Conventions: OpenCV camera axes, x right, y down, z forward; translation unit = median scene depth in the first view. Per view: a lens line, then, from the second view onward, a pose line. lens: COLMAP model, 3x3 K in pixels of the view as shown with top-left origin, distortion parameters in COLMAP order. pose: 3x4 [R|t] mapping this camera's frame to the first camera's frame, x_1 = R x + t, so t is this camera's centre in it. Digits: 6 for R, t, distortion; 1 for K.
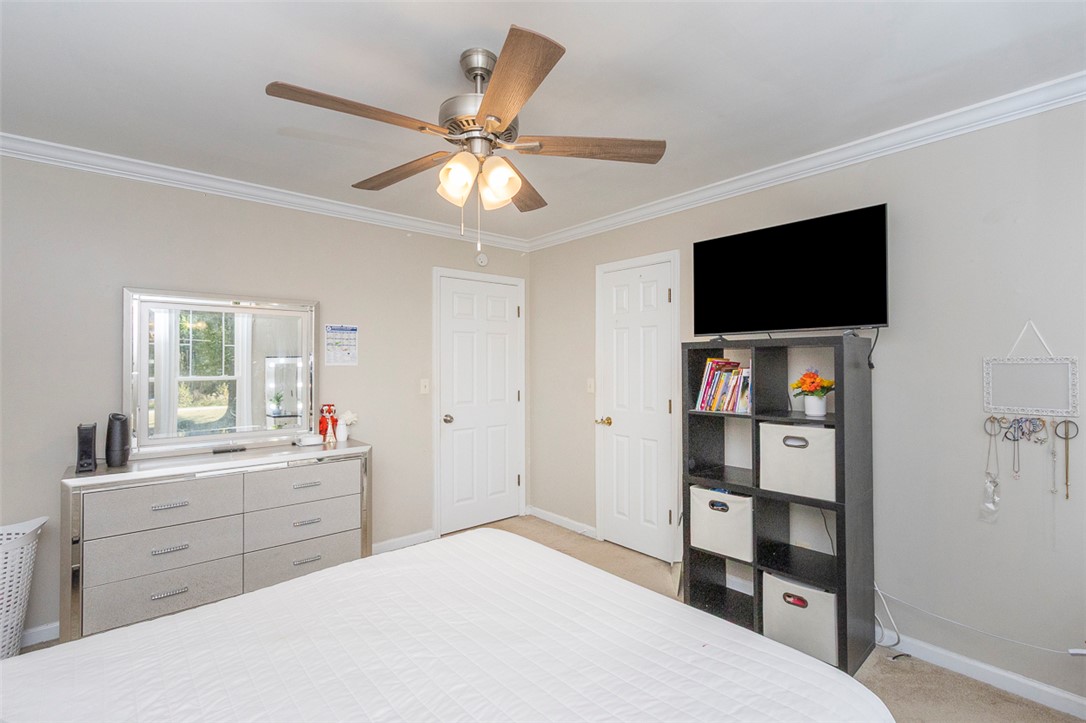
lens RADIAL K [[490.3, 0, 543.0], [0, 490.3, 361.5], [0, 0, 1]] dist [-0.002043, -0.000395]
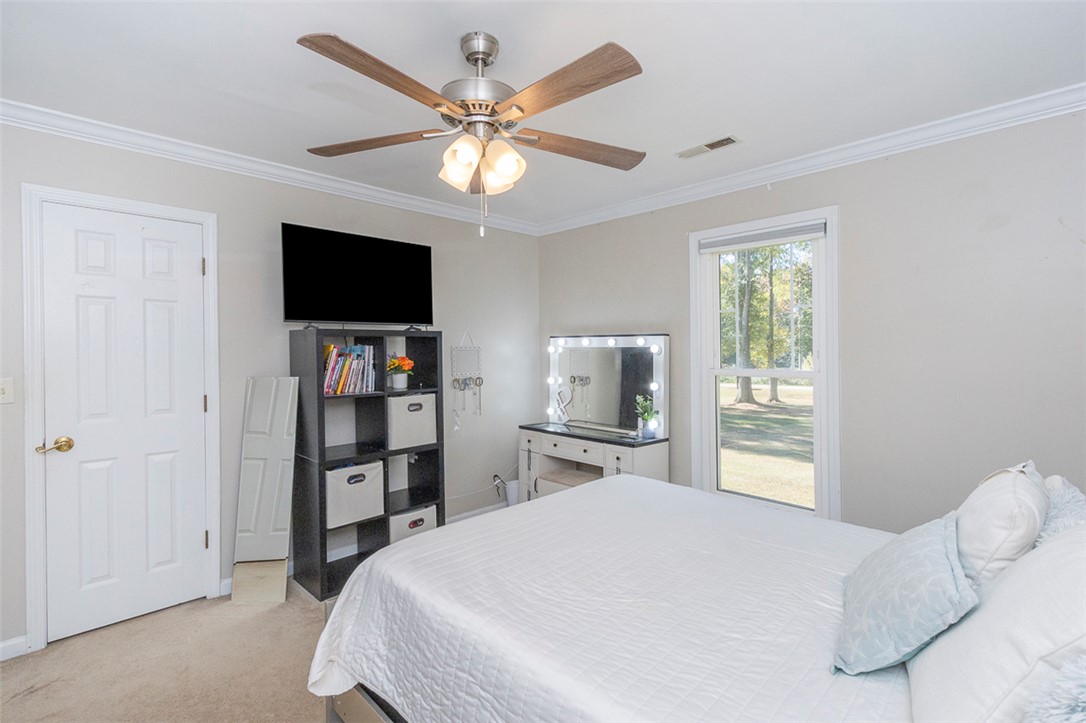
lens RADIAL K [[497.6, 0, 544.9], [0, 497.6, 344.9], [0, 0, 1]] dist [-0.001245, 0.000130]
pose [[-0.060284, 0.010190, 0.998129, -0.915058], [0.001858, 0.999947, -0.010096, 0.006631], [-0.998180, 0.001245, -0.060300, 0.745061]]
